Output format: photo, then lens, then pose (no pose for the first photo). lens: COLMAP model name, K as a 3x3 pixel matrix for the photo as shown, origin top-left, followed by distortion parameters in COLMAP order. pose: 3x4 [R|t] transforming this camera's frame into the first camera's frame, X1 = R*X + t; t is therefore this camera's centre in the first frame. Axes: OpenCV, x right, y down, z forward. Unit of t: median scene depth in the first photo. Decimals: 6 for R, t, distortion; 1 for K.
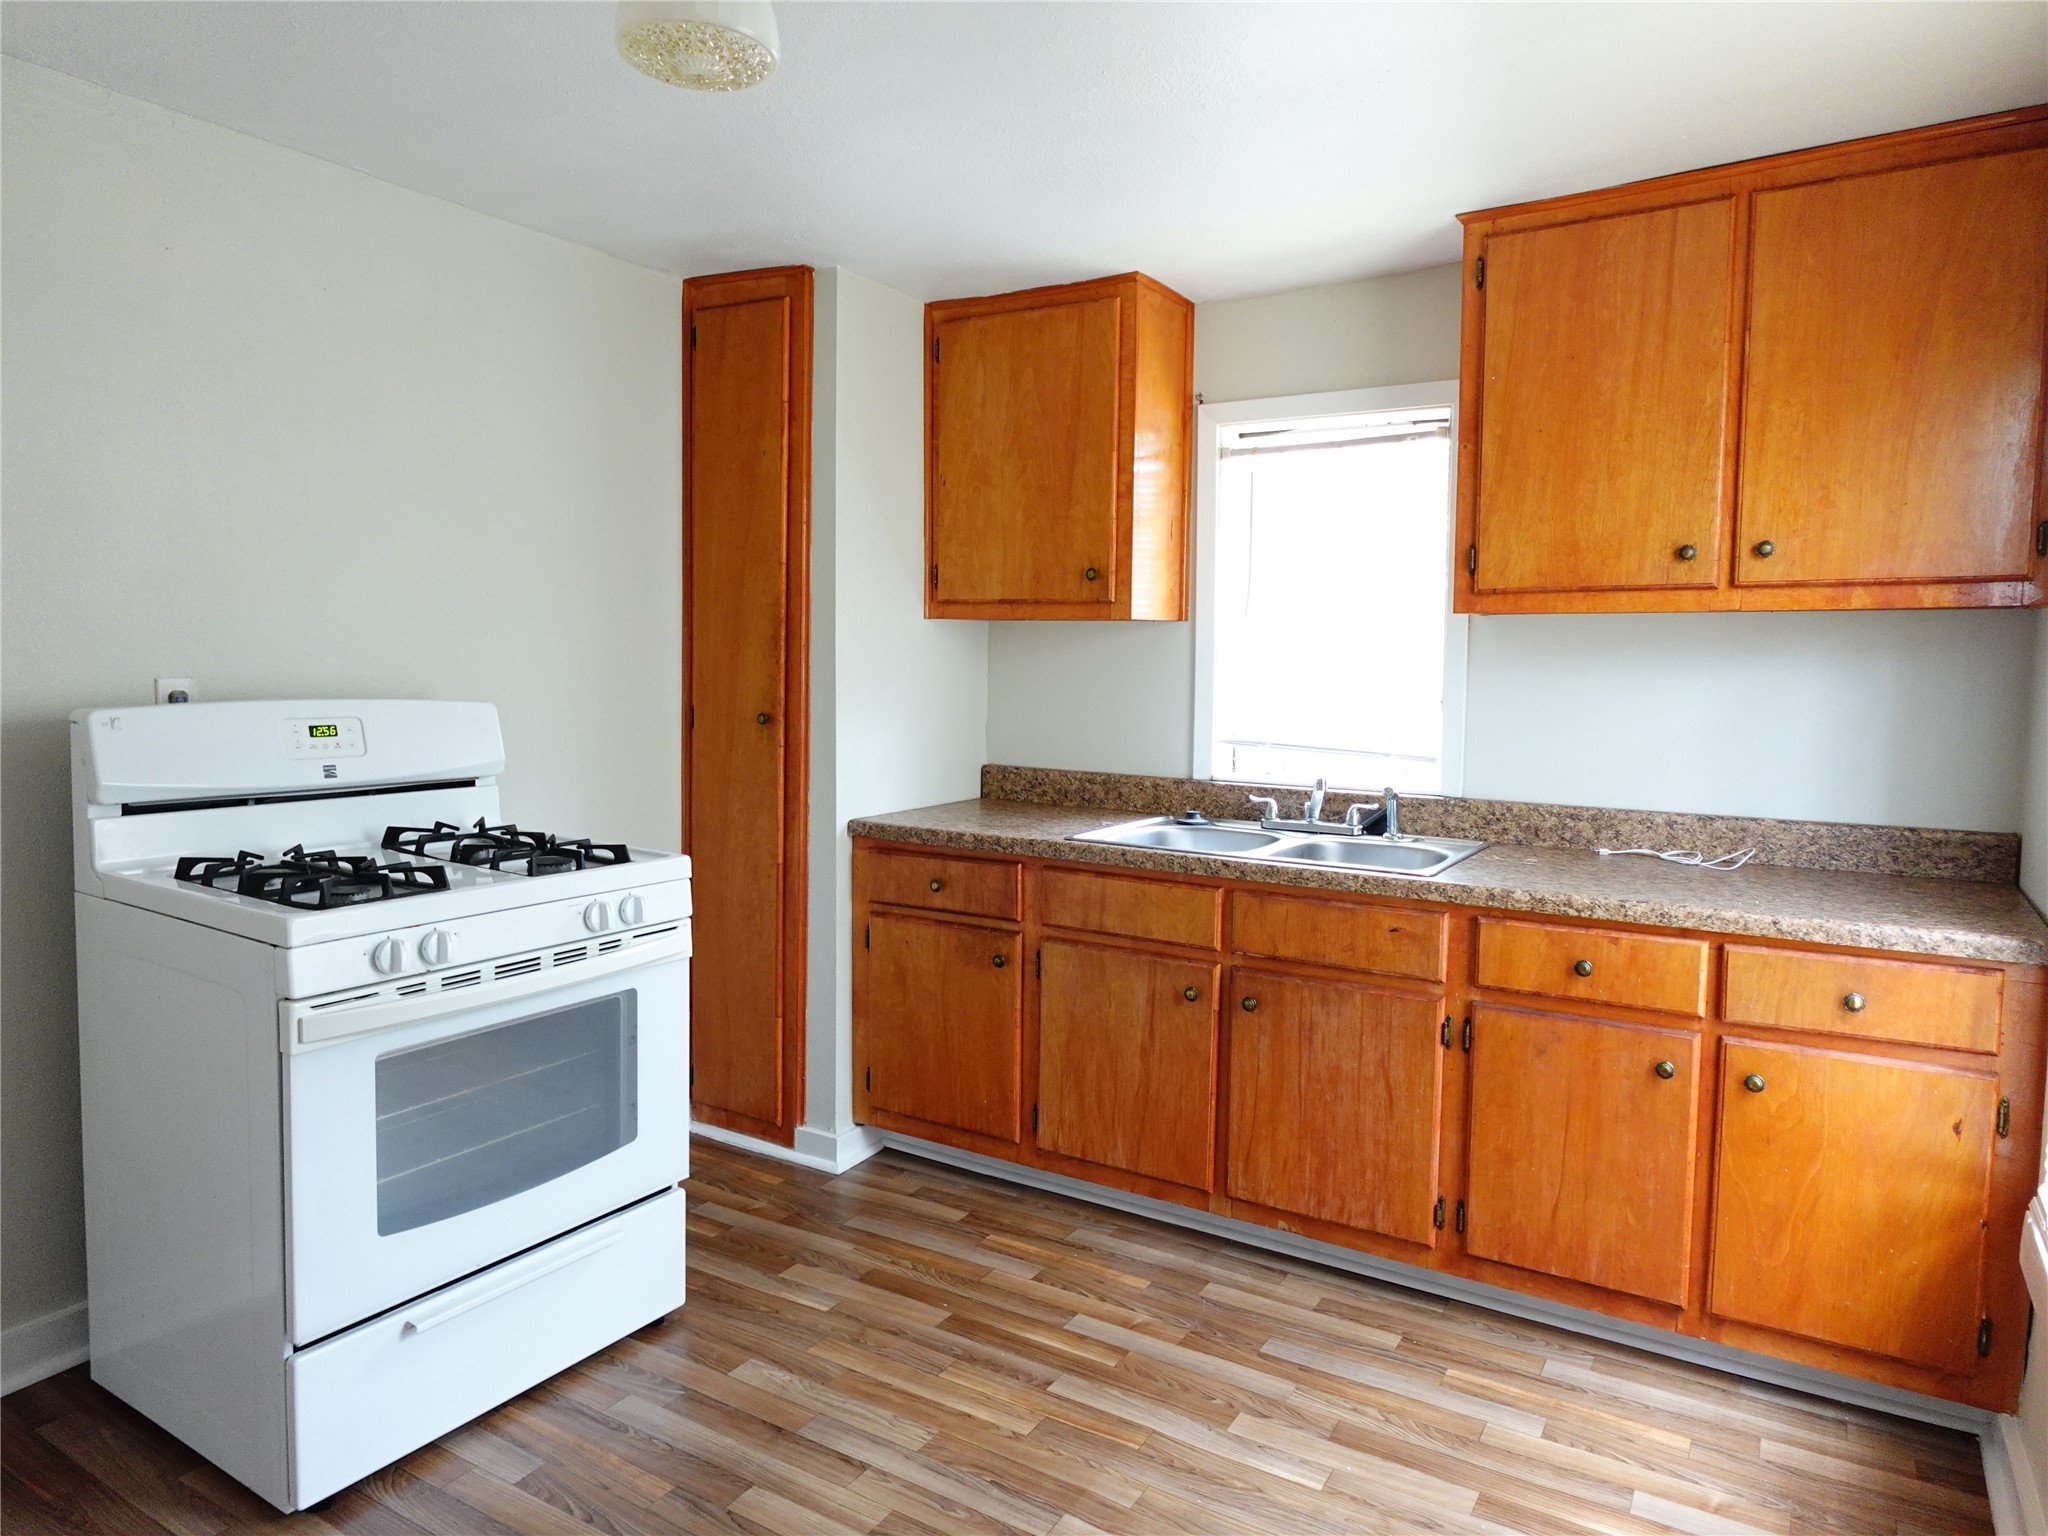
lens RADIAL K [[1316.9, 0, 1030.6], [0, 1316.9, 765.1], [0, 0, 1]] dist [-0.005489, 0.007942]
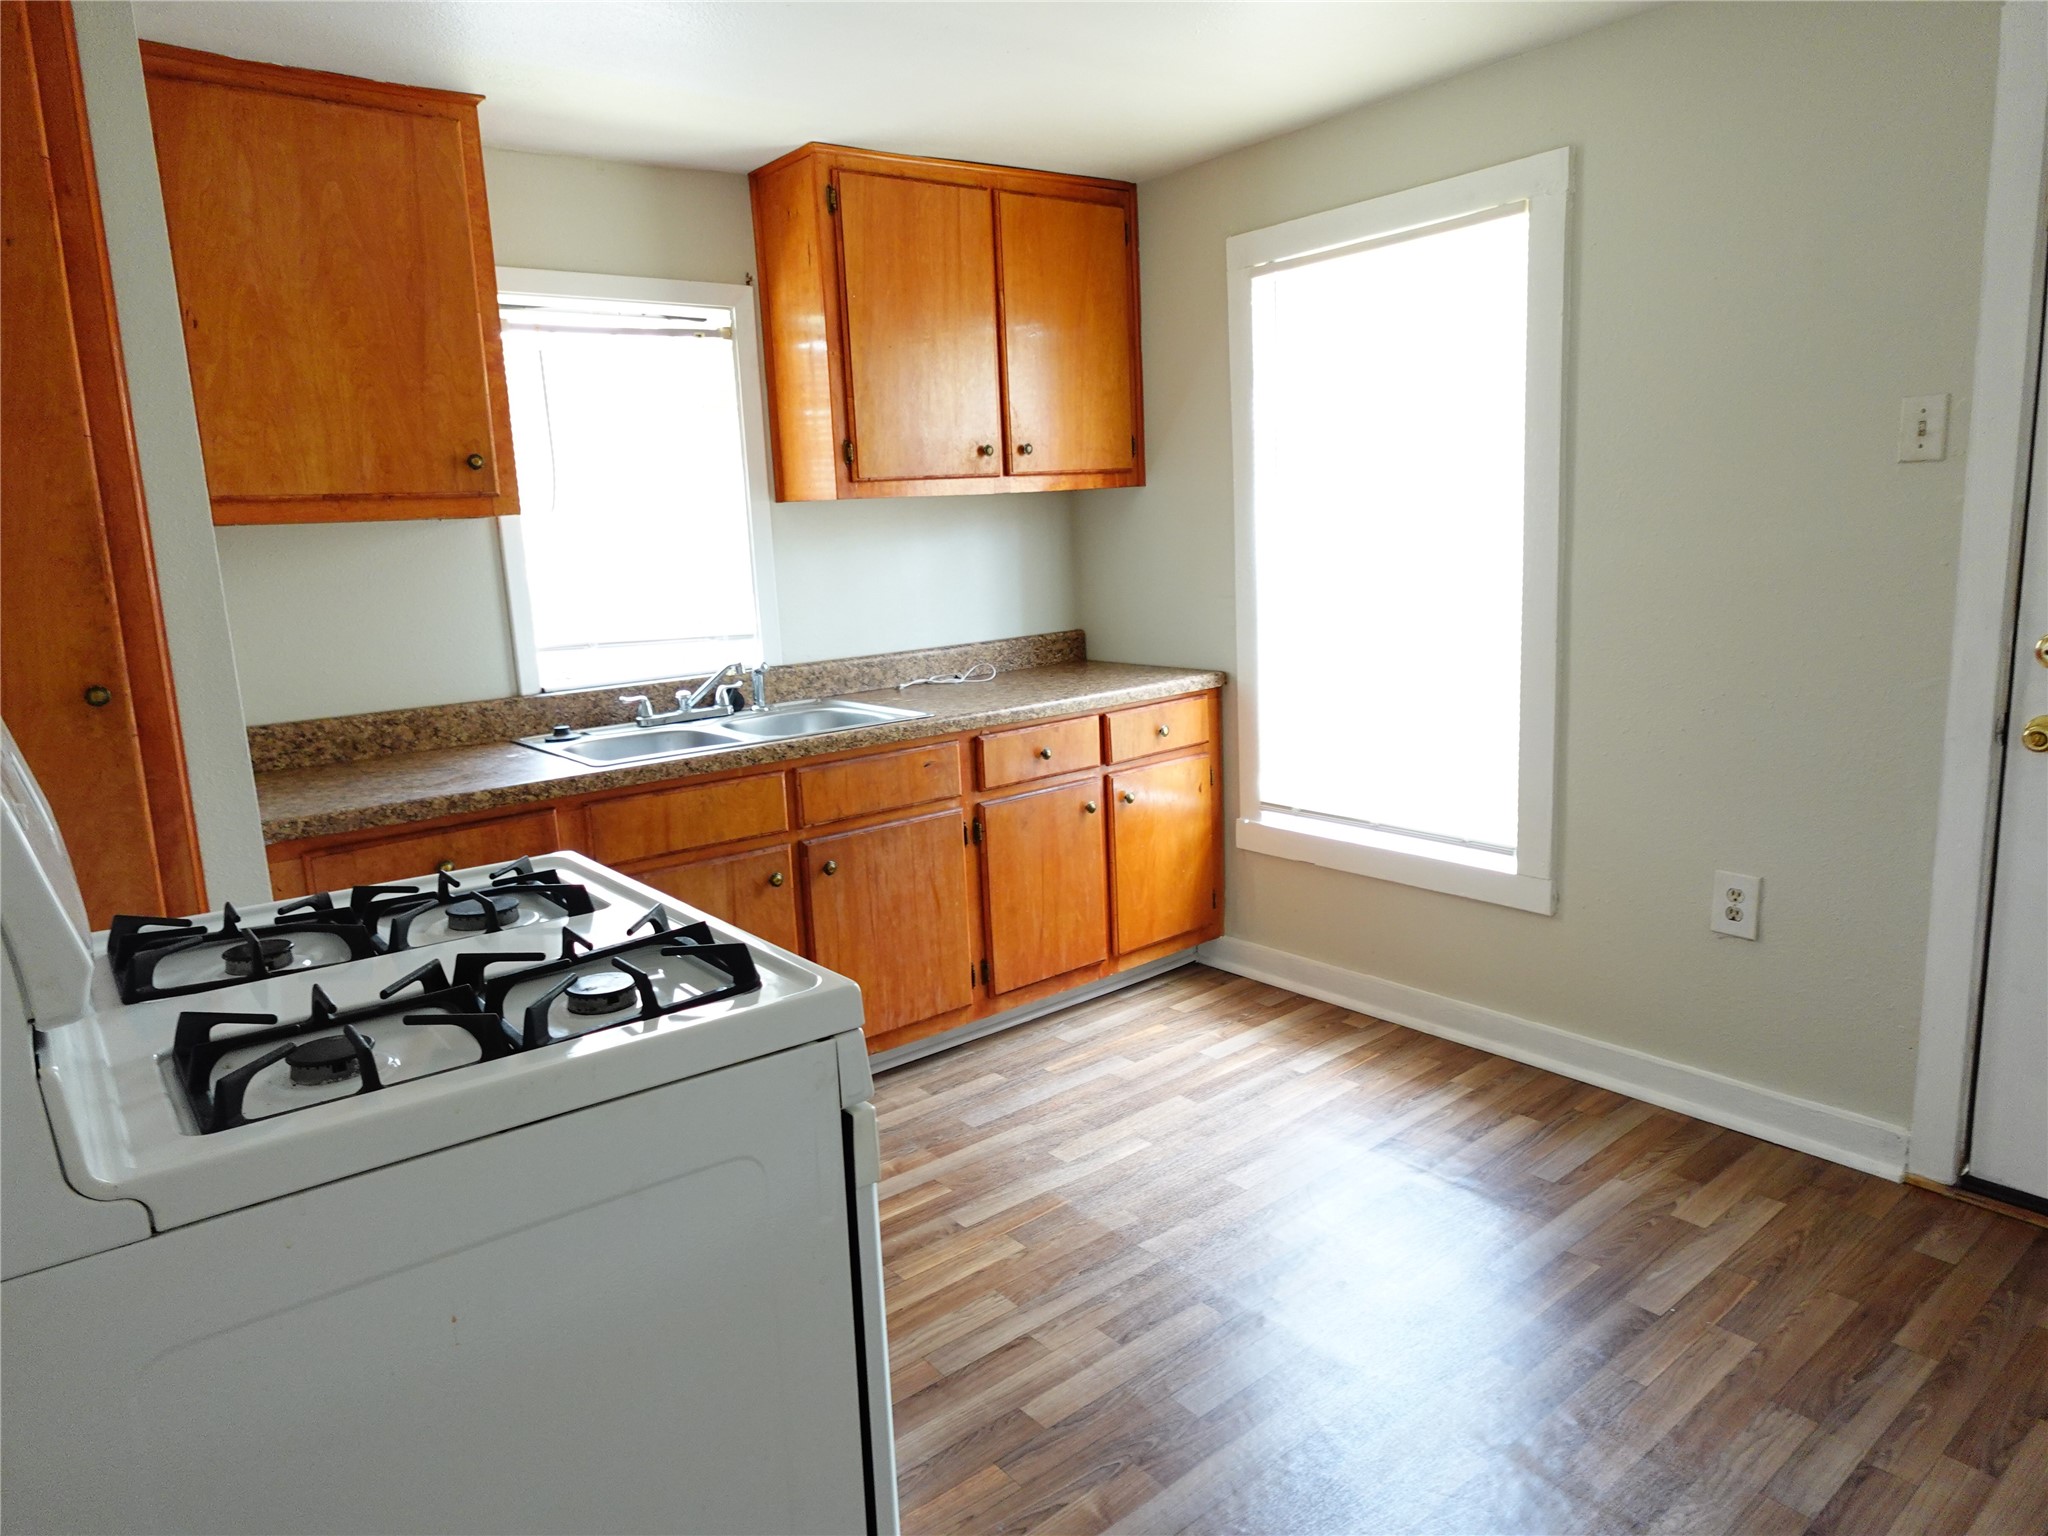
lens RADIAL K [[1316.9, 0, 1029.9], [0, 1316.9, 764.5], [0, 0, 1]] dist [-0.005489, 0.007942]
pose [[0.323333, -0.198112, 0.925315, -0.750275], [0.135082, 0.977488, 0.162081, -0.052643], [-0.936594, 0.072587, 0.342815, 0.466135]]
